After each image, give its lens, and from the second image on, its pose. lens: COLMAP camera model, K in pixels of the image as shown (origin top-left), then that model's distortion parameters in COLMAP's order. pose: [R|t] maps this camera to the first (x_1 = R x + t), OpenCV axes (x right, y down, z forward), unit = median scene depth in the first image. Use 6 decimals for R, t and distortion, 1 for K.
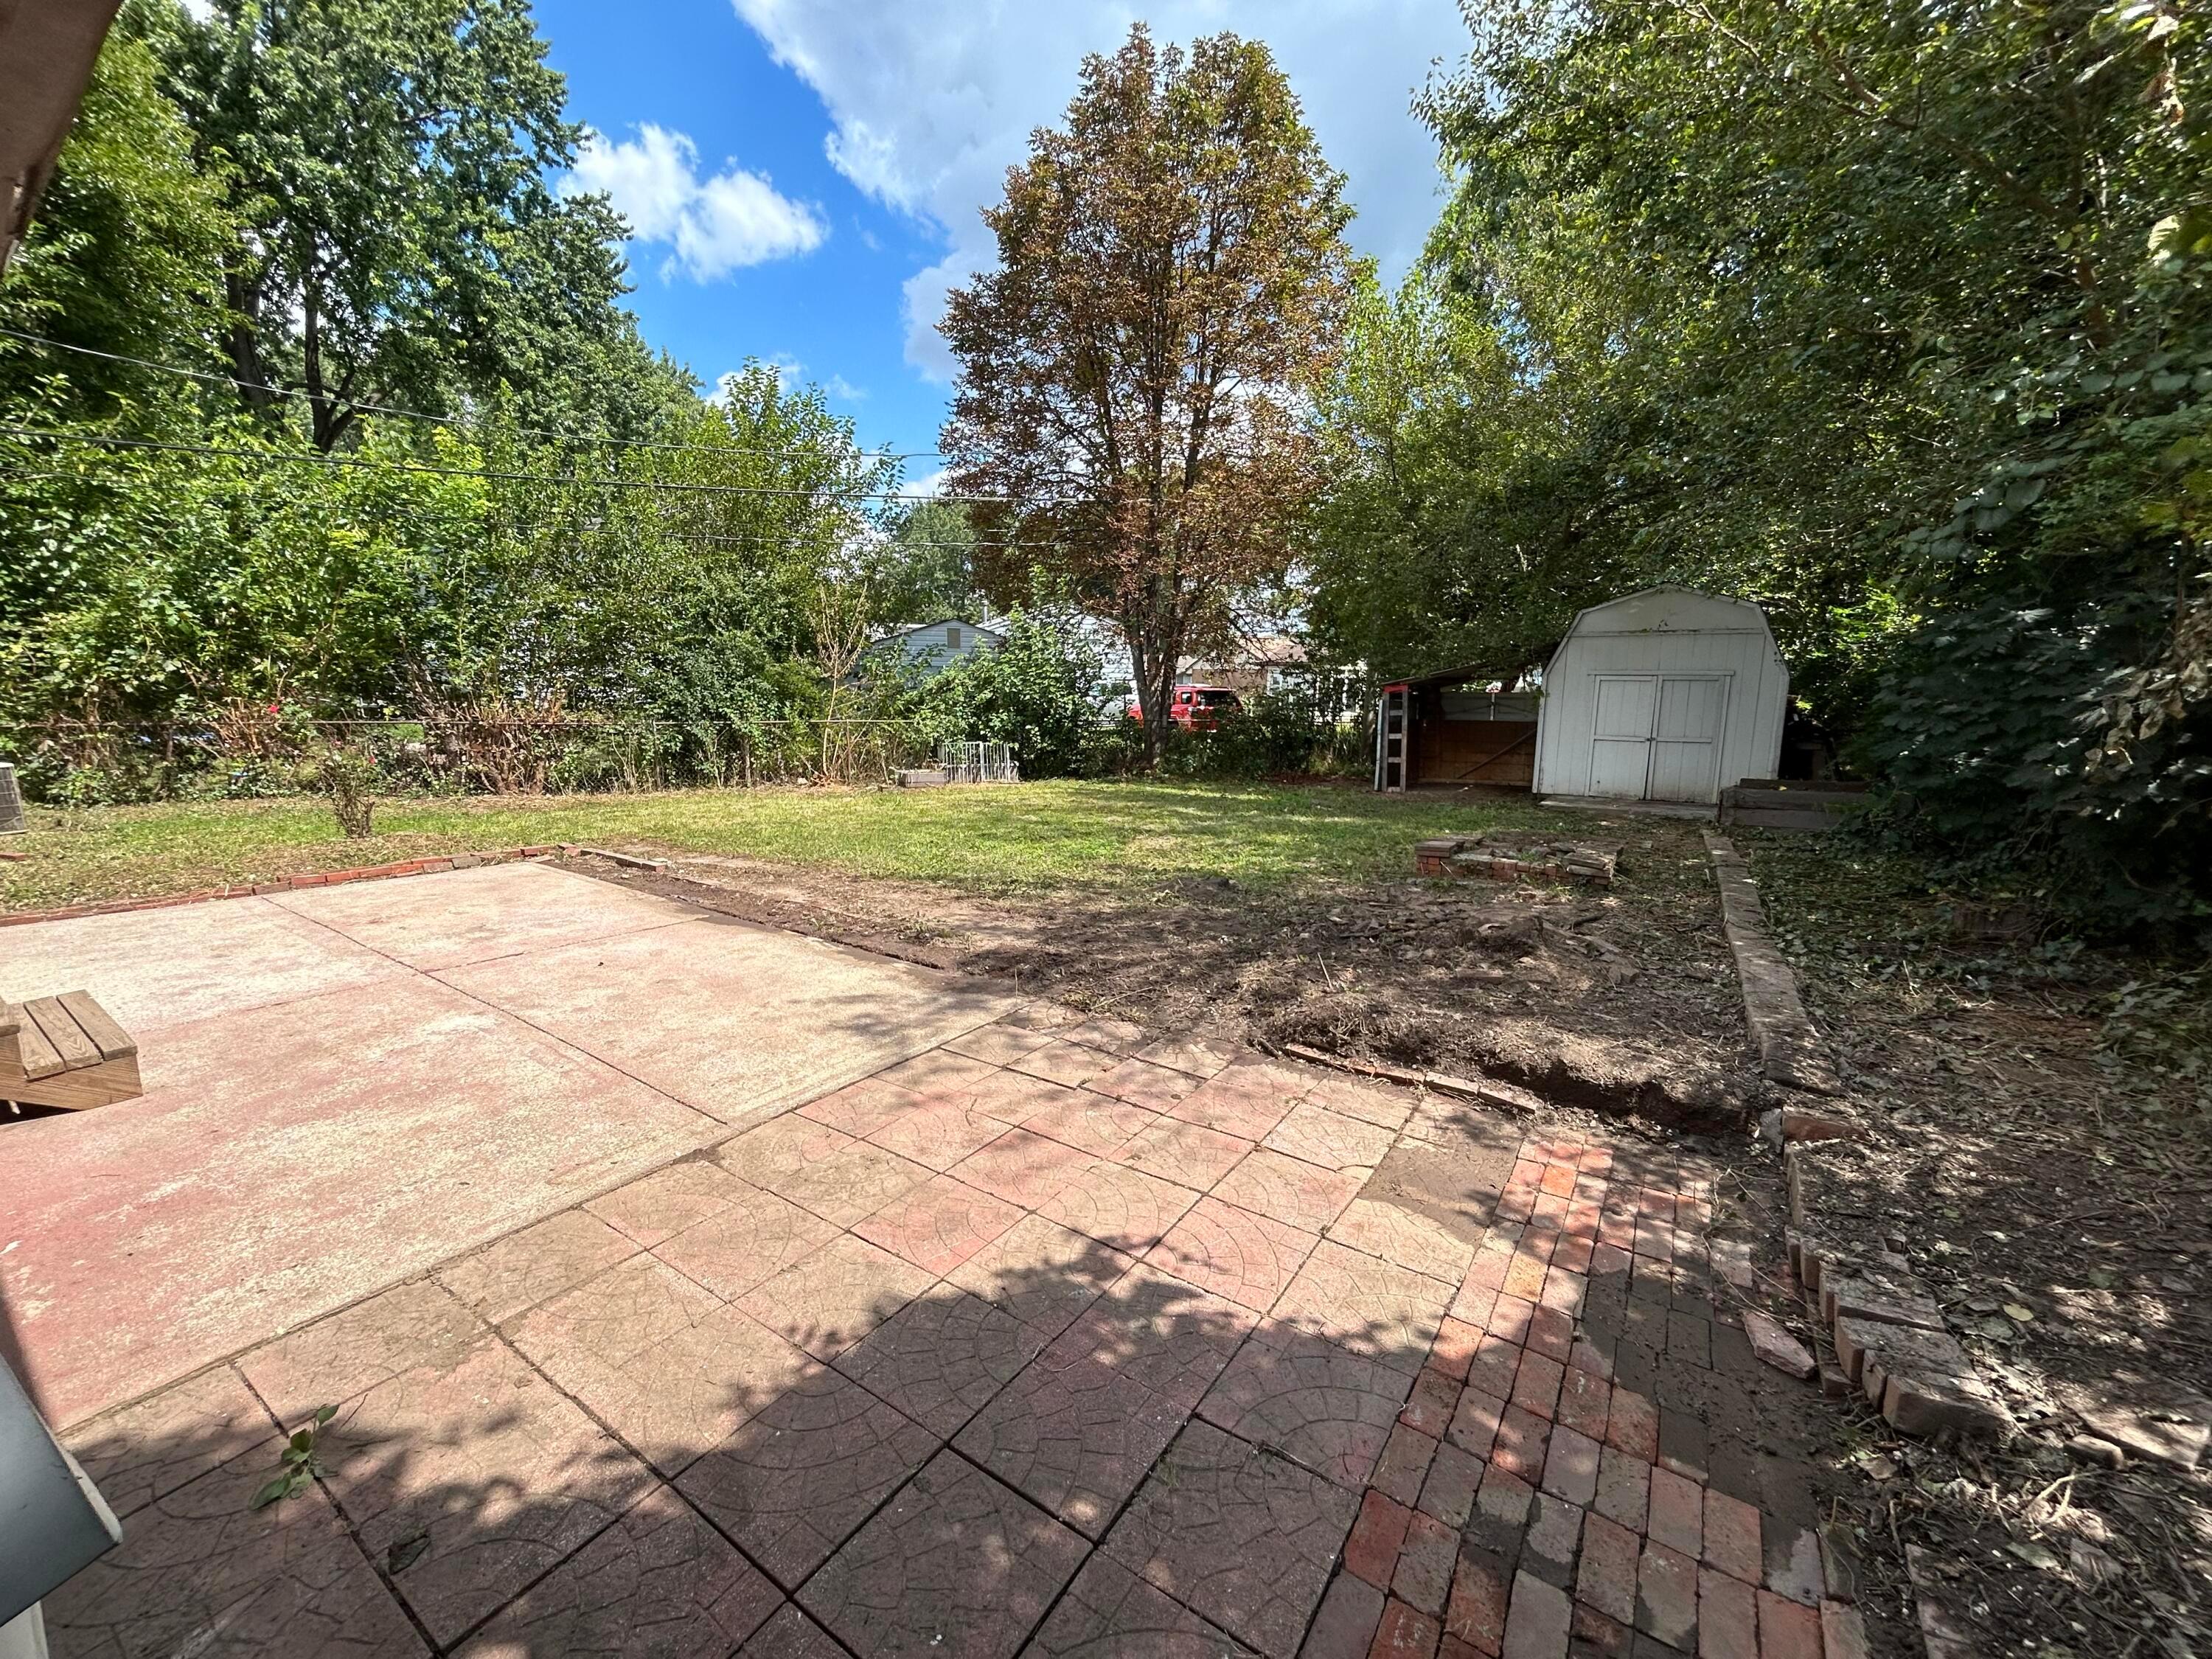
lens RADIAL K [[894.7, 0, 1109.1], [0, 894.7, 827.5], [0, 0, 1]] dist [-0.003648, 0.002382]
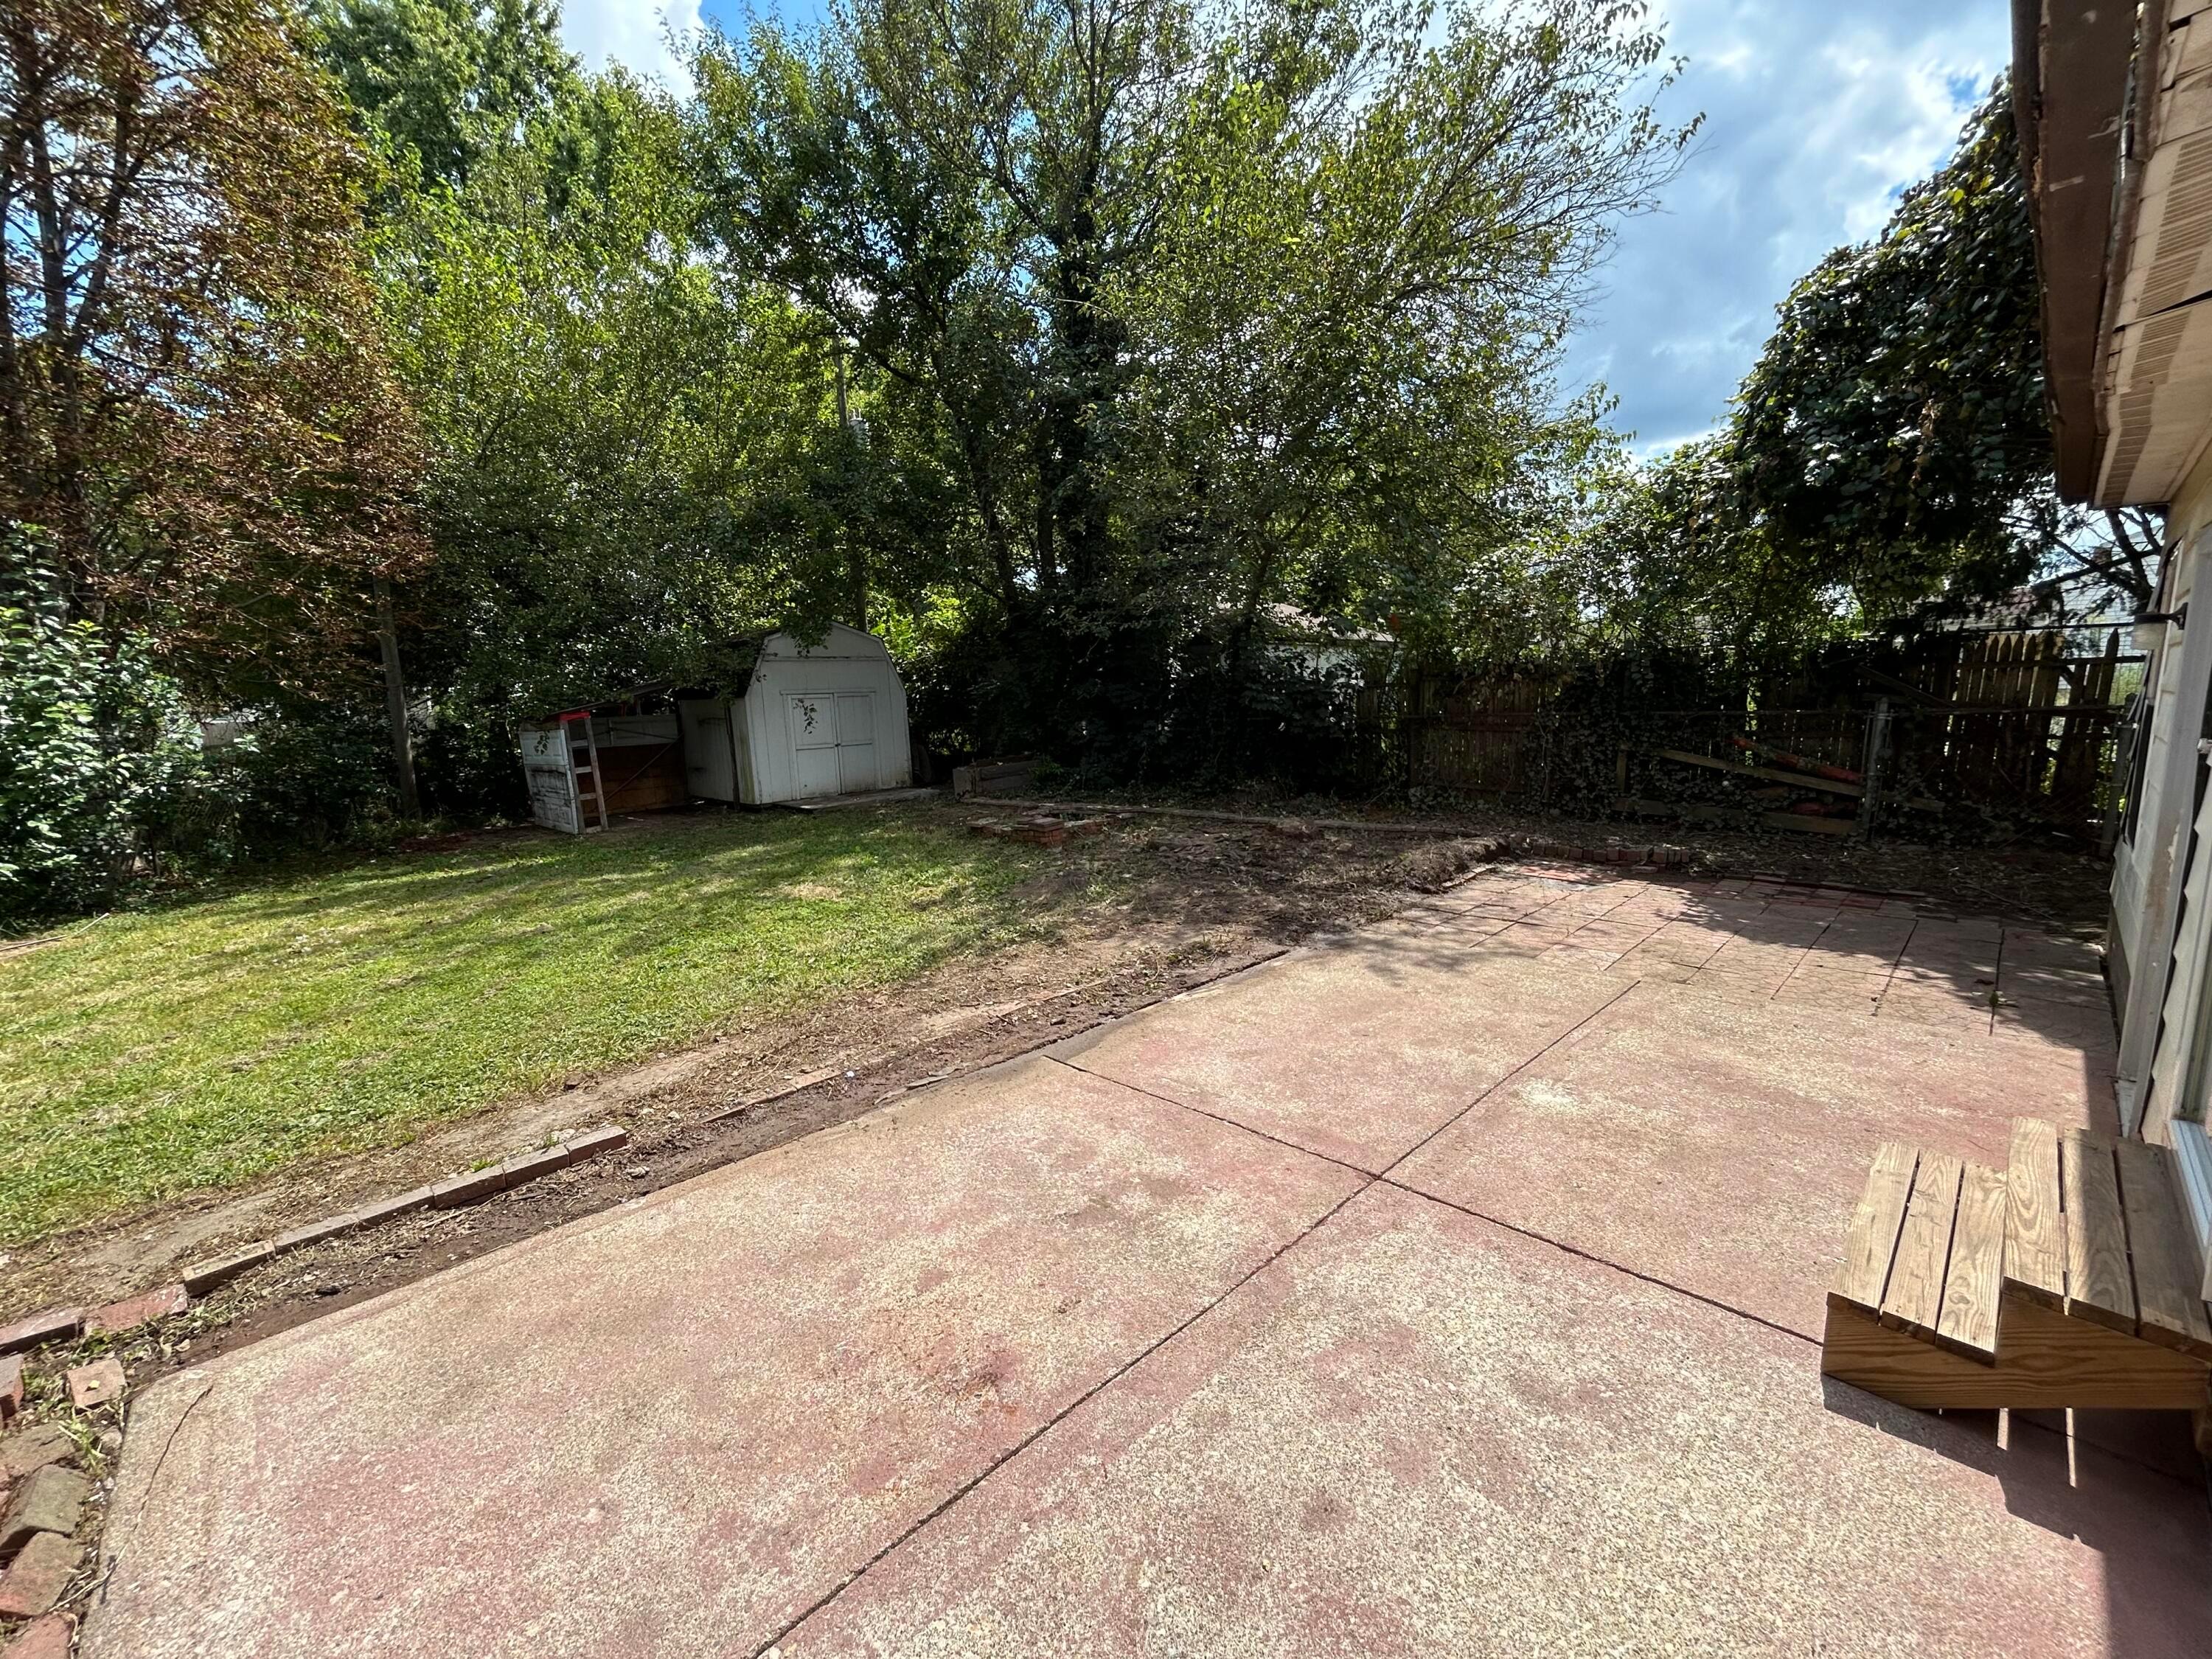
lens RADIAL K [[894.7, 0, 1110.0], [0, 894.7, 832.5], [0, 0, 1]] dist [-0.003648, 0.002382]
pose [[0.199993, -0.166097, 0.965616, -1.415856], [0.190141, 0.973370, 0.128049, -0.187676], [-0.961171, 0.157994, 0.226249, 1.045198]]
